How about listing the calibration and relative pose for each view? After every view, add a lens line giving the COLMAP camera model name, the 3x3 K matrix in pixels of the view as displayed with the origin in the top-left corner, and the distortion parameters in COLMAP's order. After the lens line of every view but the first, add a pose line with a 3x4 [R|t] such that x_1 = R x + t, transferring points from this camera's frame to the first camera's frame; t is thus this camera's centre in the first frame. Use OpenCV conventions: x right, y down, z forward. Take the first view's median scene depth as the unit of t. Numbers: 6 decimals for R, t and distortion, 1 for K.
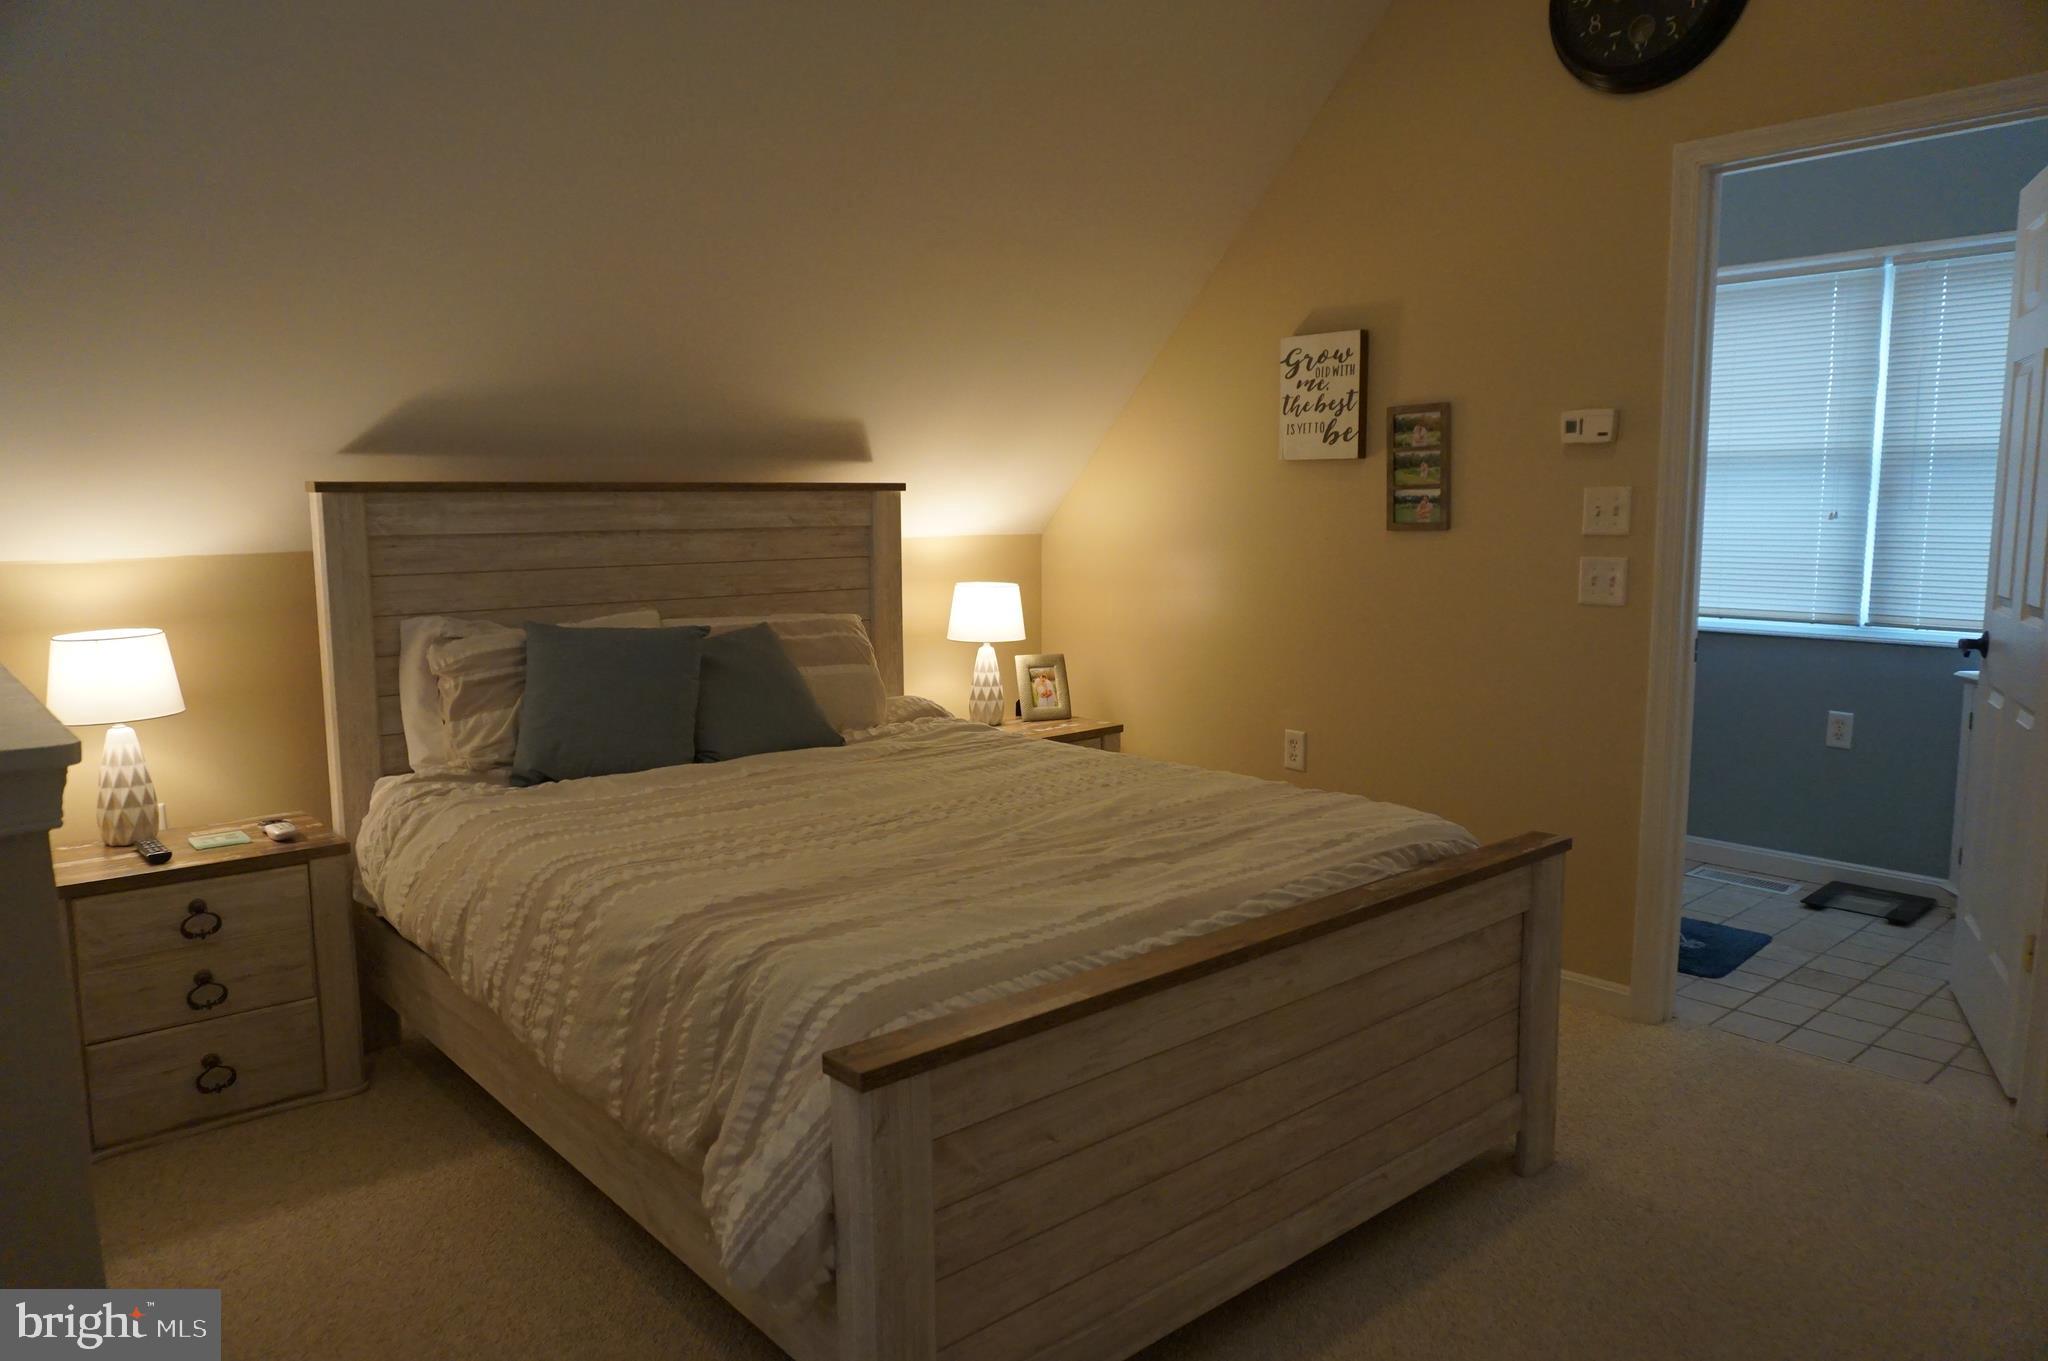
lens RADIAL K [[1378.5, 0, 1027.8], [0, 1378.5, 678.7], [0, 0, 1]] dist [-0.051426, 0.042571]
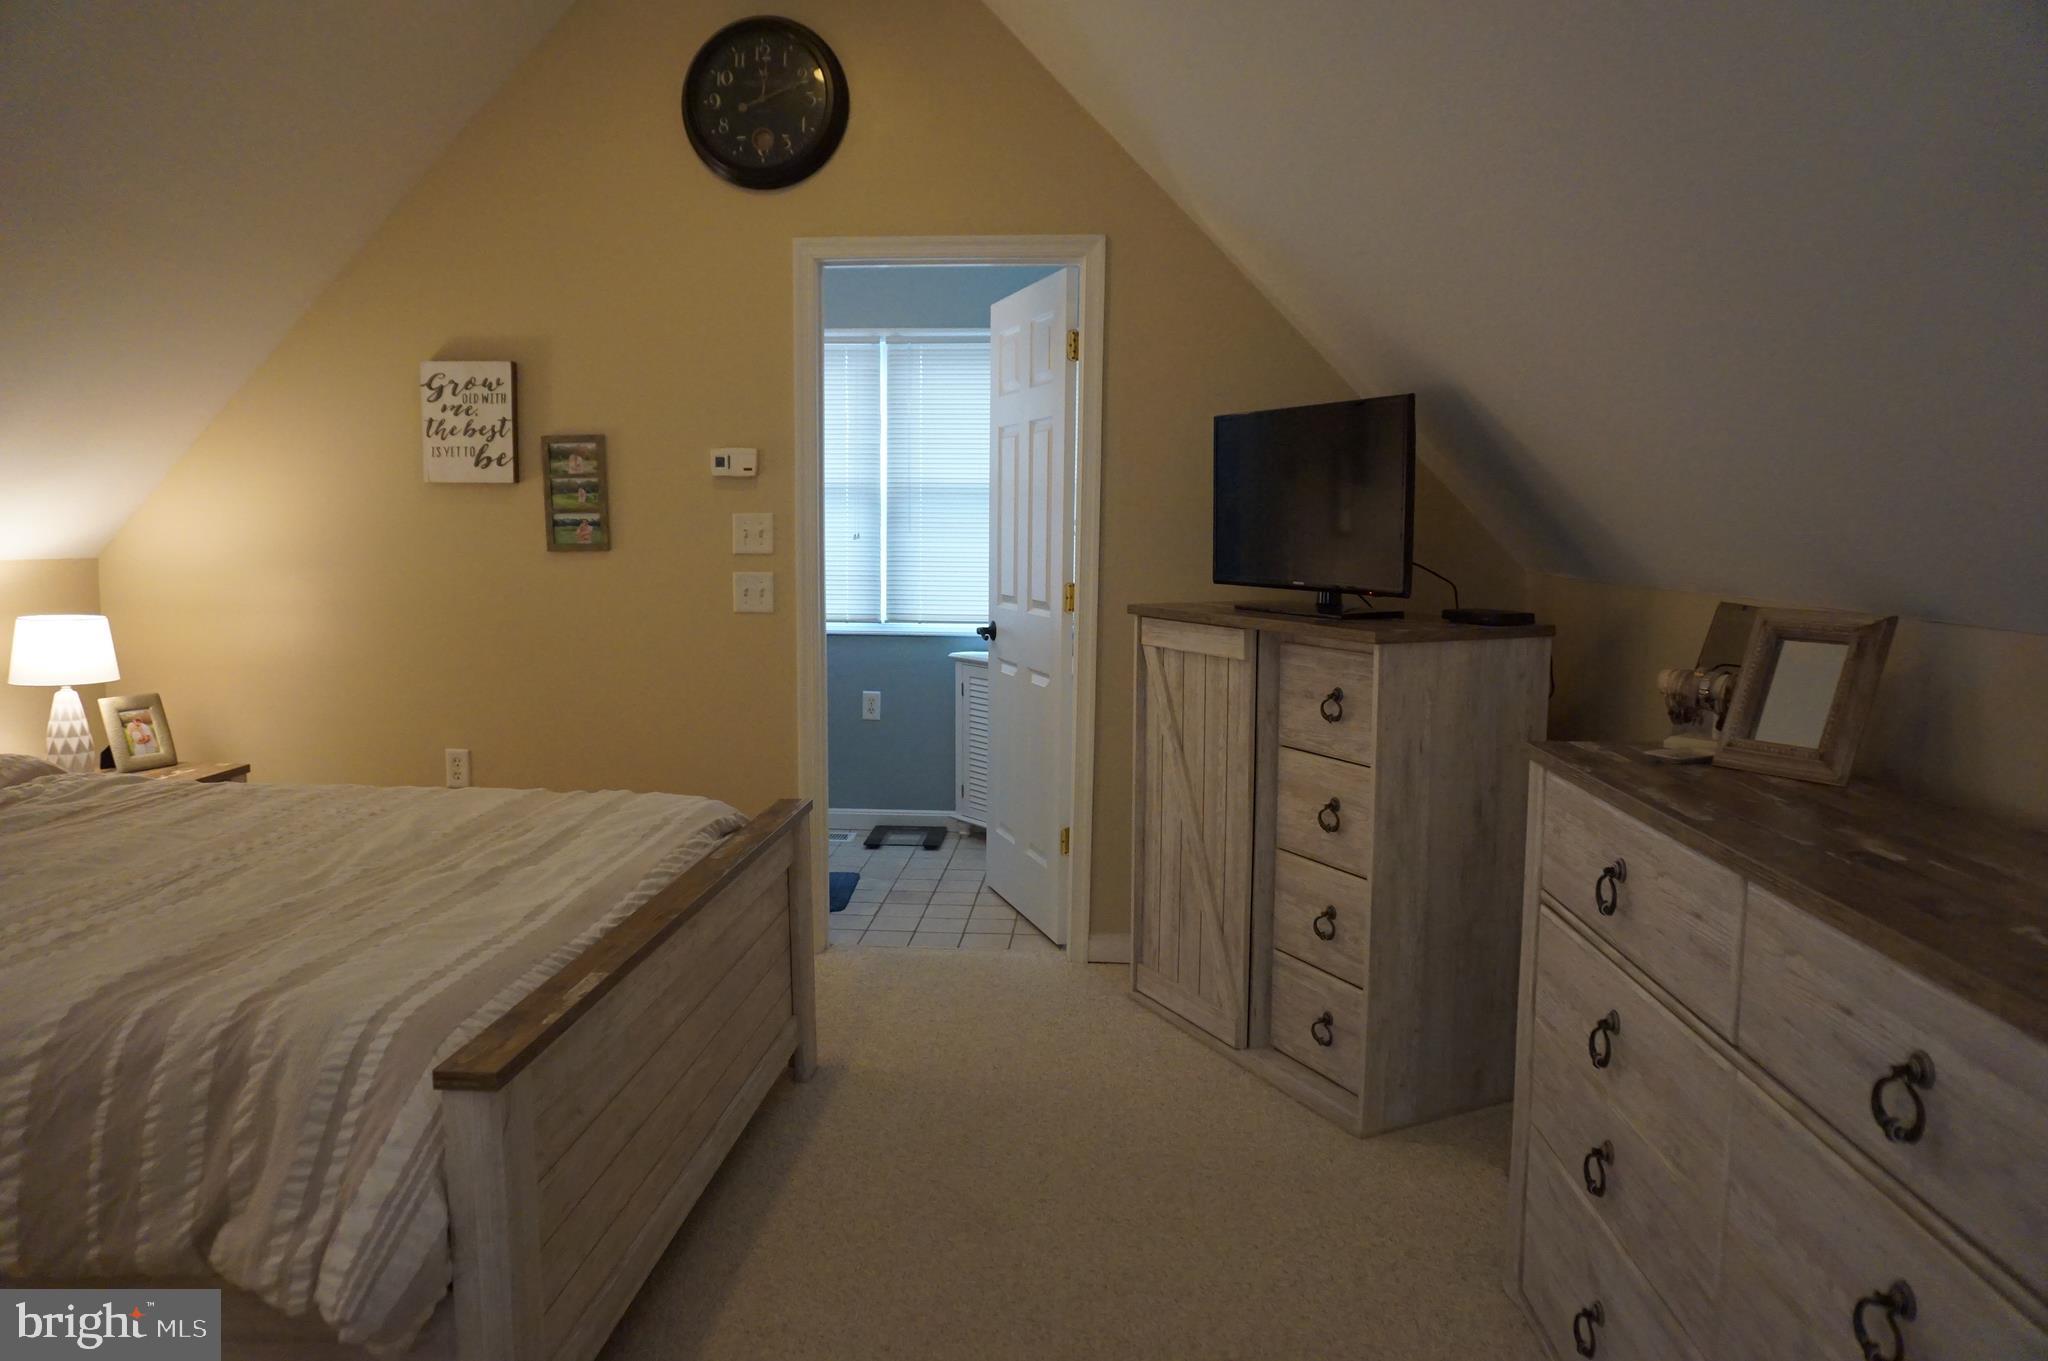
lens RADIAL K [[1378.5, 0, 1027.8], [0, 1378.5, 678.7], [0, 0, 1]] dist [-0.051426, 0.042571]
pose [[0.710235, -0.068655, 0.700608, -0.232003], [0.077837, 0.996789, 0.018773, -0.000161], [-0.699648, 0.041200, 0.713299, -0.017406]]
